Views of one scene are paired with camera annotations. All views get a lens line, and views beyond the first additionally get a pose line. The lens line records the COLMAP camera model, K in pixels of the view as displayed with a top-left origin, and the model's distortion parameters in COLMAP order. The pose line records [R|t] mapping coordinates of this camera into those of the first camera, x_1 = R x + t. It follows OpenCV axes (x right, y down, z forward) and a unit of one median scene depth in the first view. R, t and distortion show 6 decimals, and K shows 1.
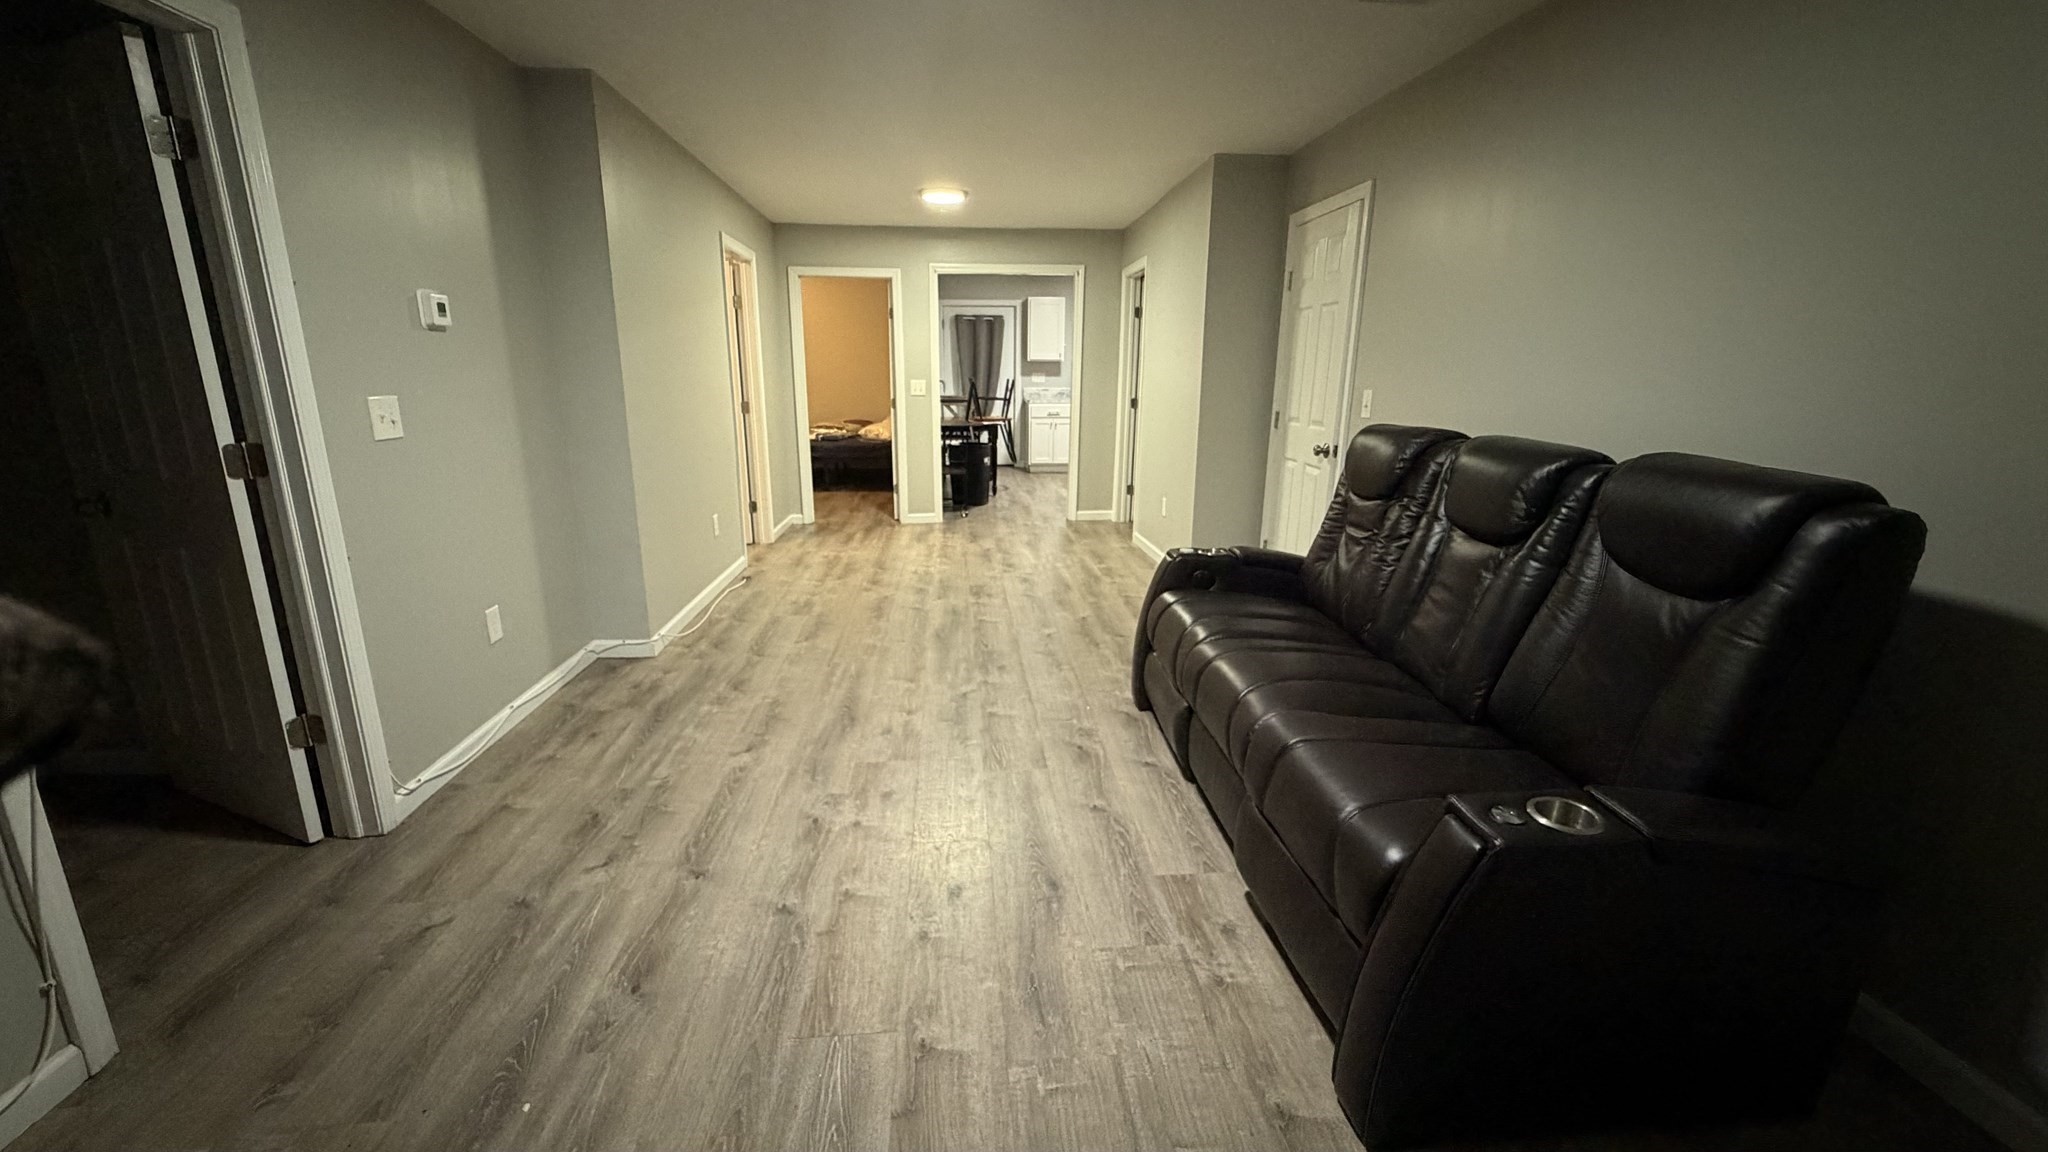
lens RADIAL K [[817.4, 0, 1016.4], [0, 817.4, 578.5], [0, 0, 1]] dist [-0.000348, 0.000240]
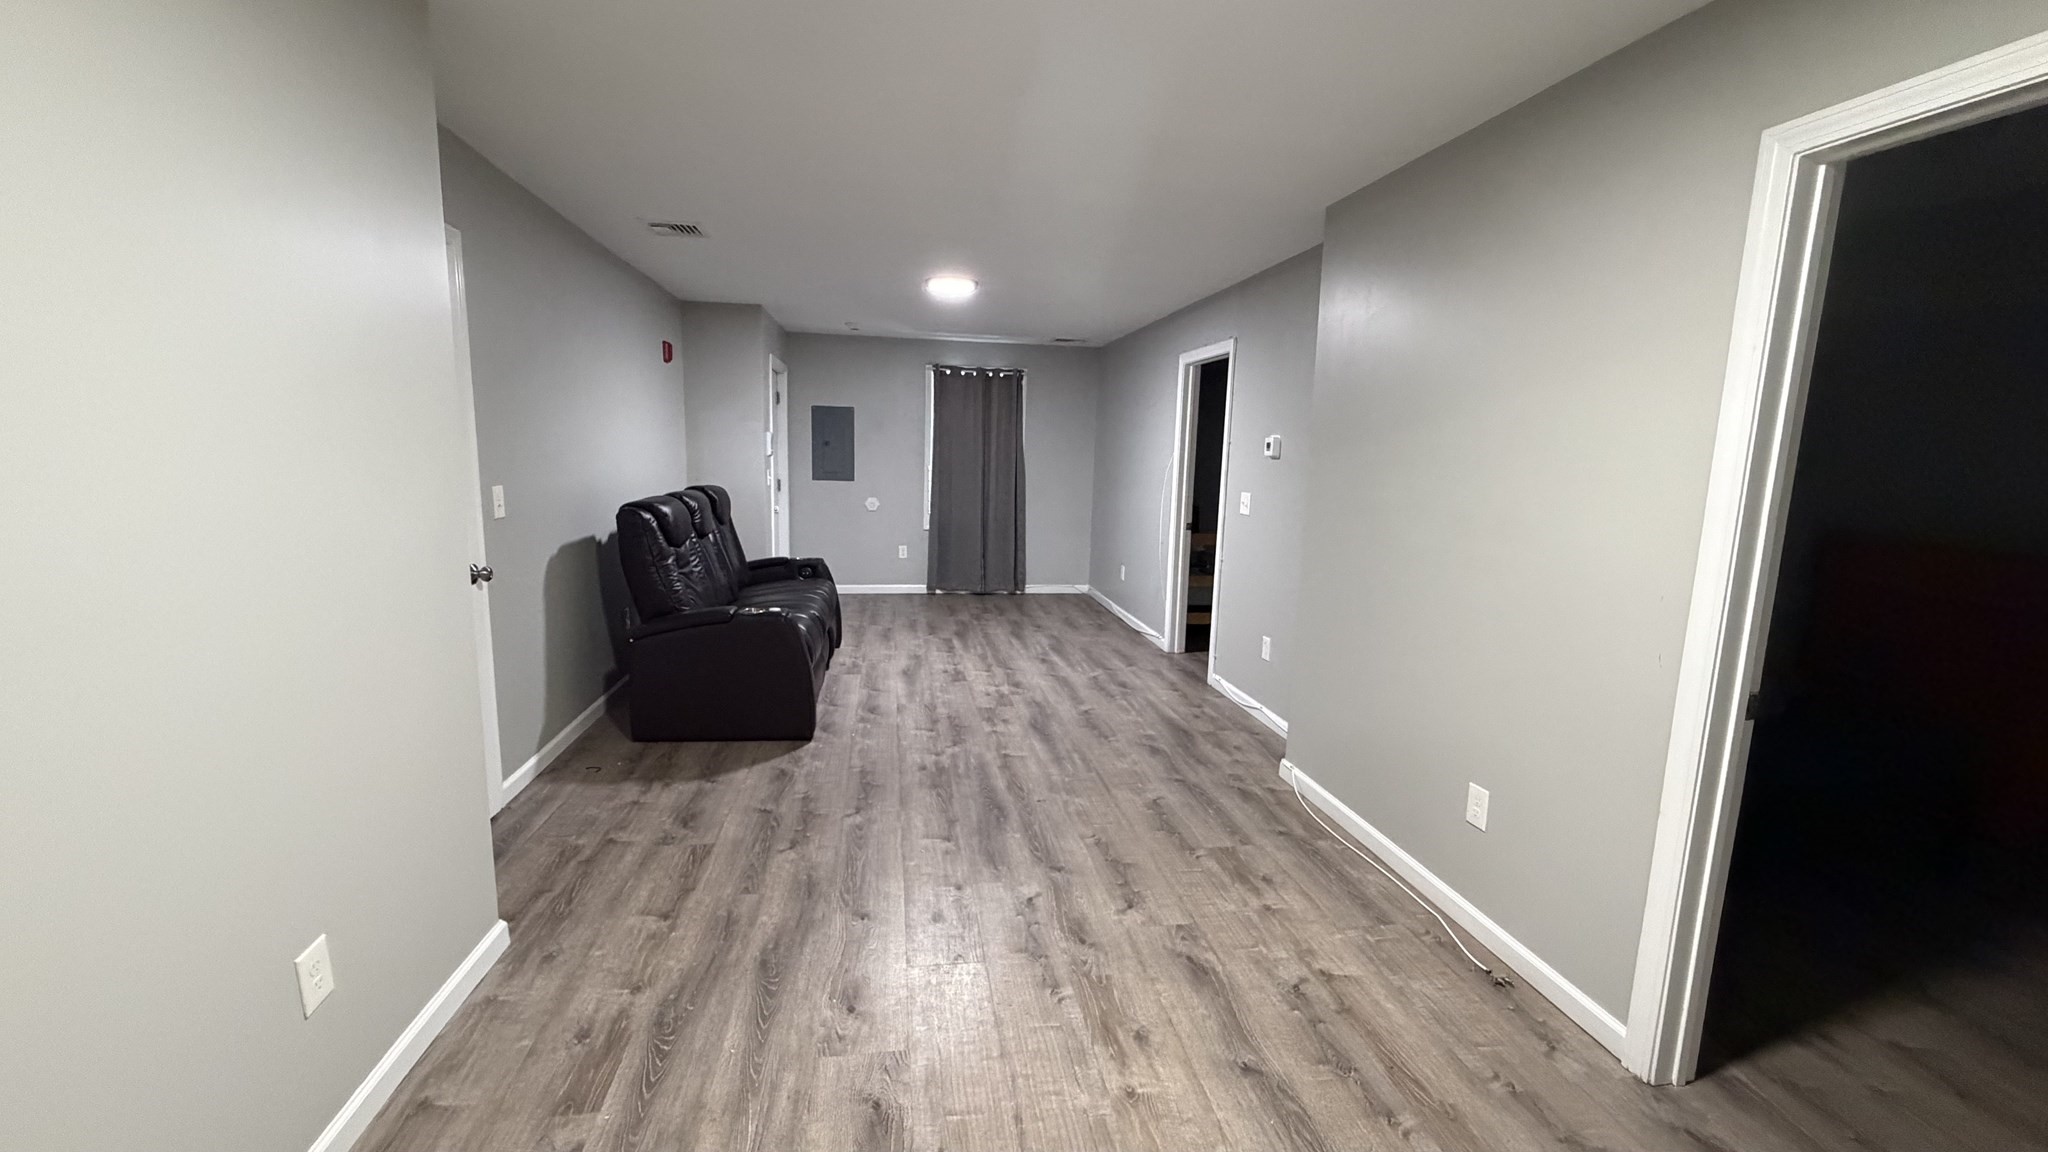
lens RADIAL K [[817.4, 0, 1016.4], [0, 817.4, 578.5], [0, 0, 1]] dist [-0.000348, 0.000240]
pose [[-0.996325, -0.023726, -0.082298, -0.044965], [-0.054392, 0.917511, 0.393974, -0.501336], [0.066162, 0.397003, -0.915430, 1.829313]]
